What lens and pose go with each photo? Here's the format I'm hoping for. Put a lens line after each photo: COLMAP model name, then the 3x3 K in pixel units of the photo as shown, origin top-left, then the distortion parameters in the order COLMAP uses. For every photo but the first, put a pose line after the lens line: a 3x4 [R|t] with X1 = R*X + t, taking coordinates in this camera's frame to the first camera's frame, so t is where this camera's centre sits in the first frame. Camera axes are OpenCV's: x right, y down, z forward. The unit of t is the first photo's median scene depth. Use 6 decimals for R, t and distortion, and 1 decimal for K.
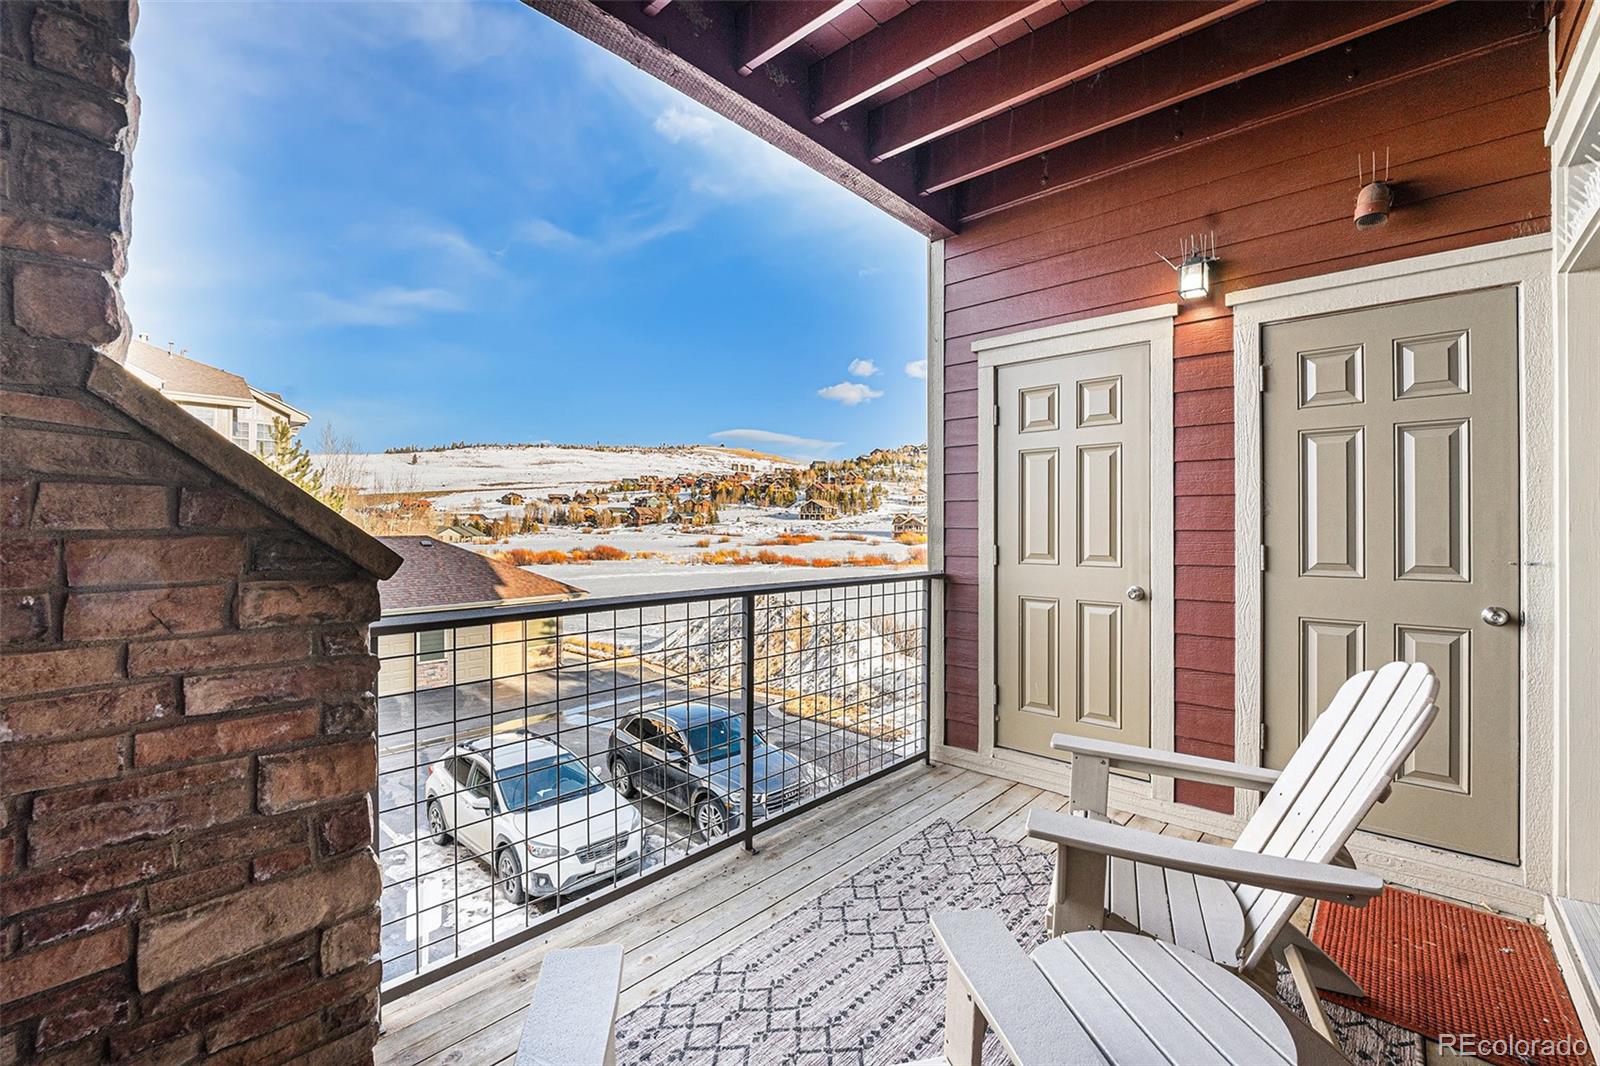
lens RADIAL K [[658.2, 0, 814.4], [0, 658.2, 529.2], [0, 0, 1]] dist [-0.027914, 0.002742]
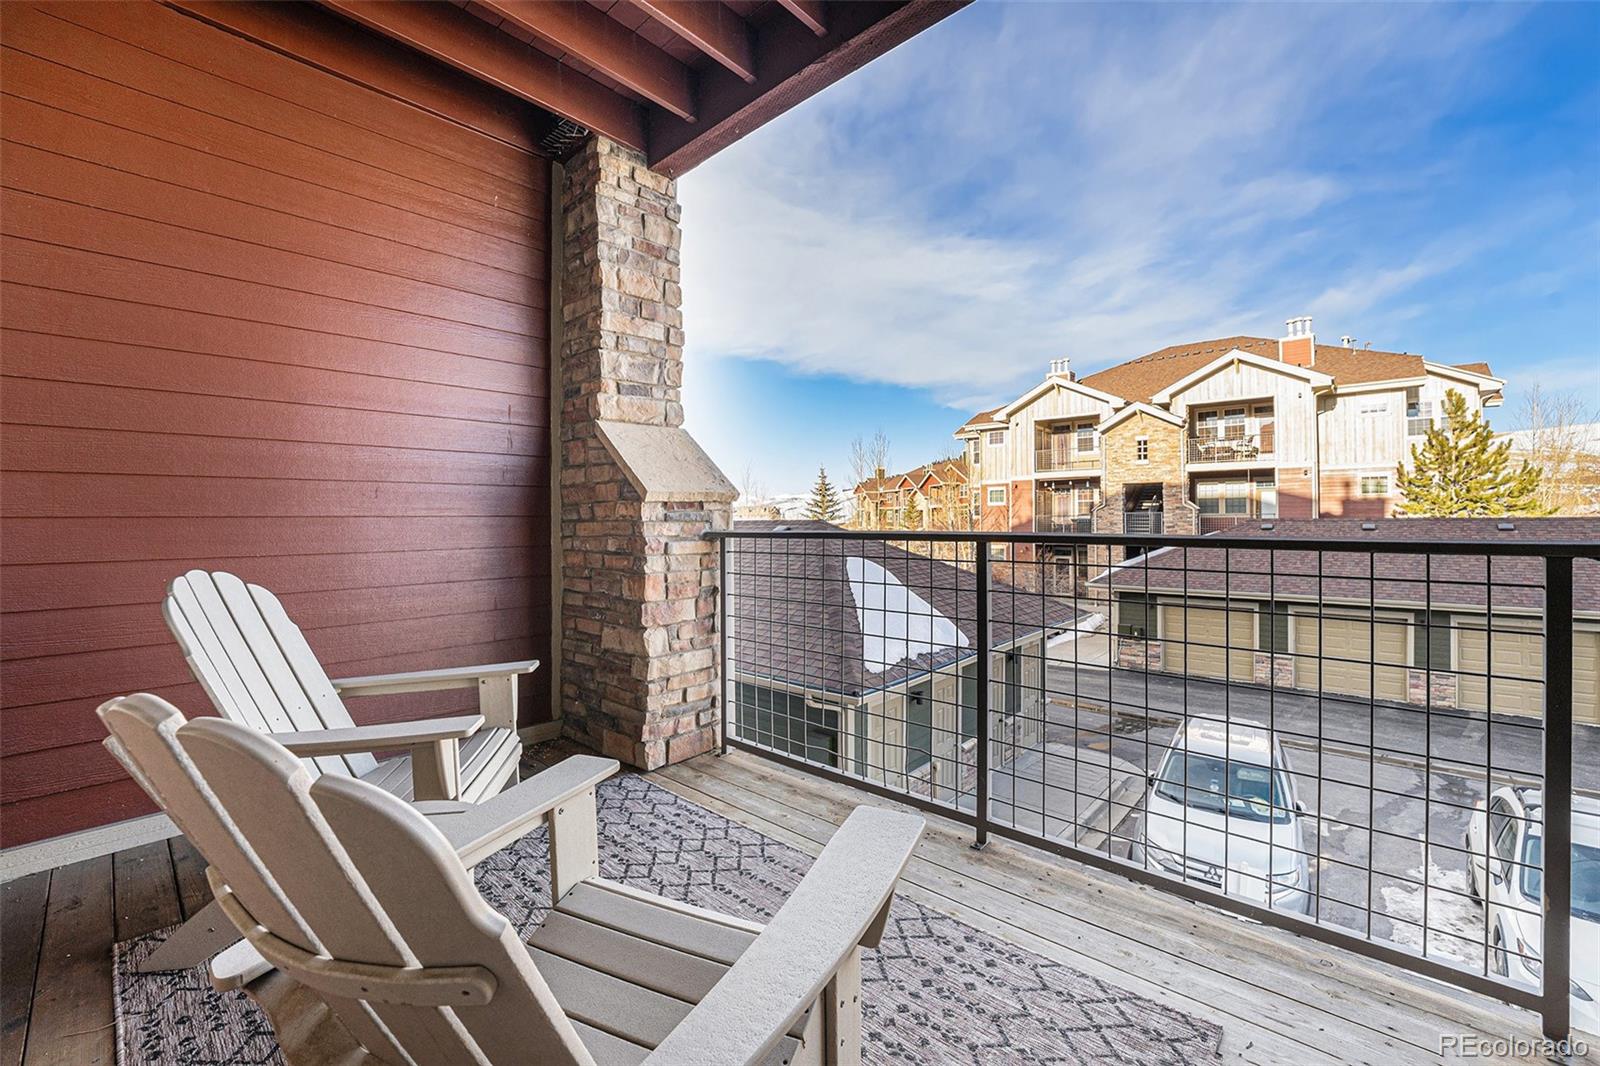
lens RADIAL K [[658.2, 0, 817.7], [0, 658.2, 513.2], [0, 0, 1]] dist [-0.027914, 0.002742]
pose [[0.015656, -0.008899, -0.999838, 0.742719], [0.005603, 0.999945, -0.008812, 0.070685], [0.999862, -0.005464, 0.015705, 0.778523]]
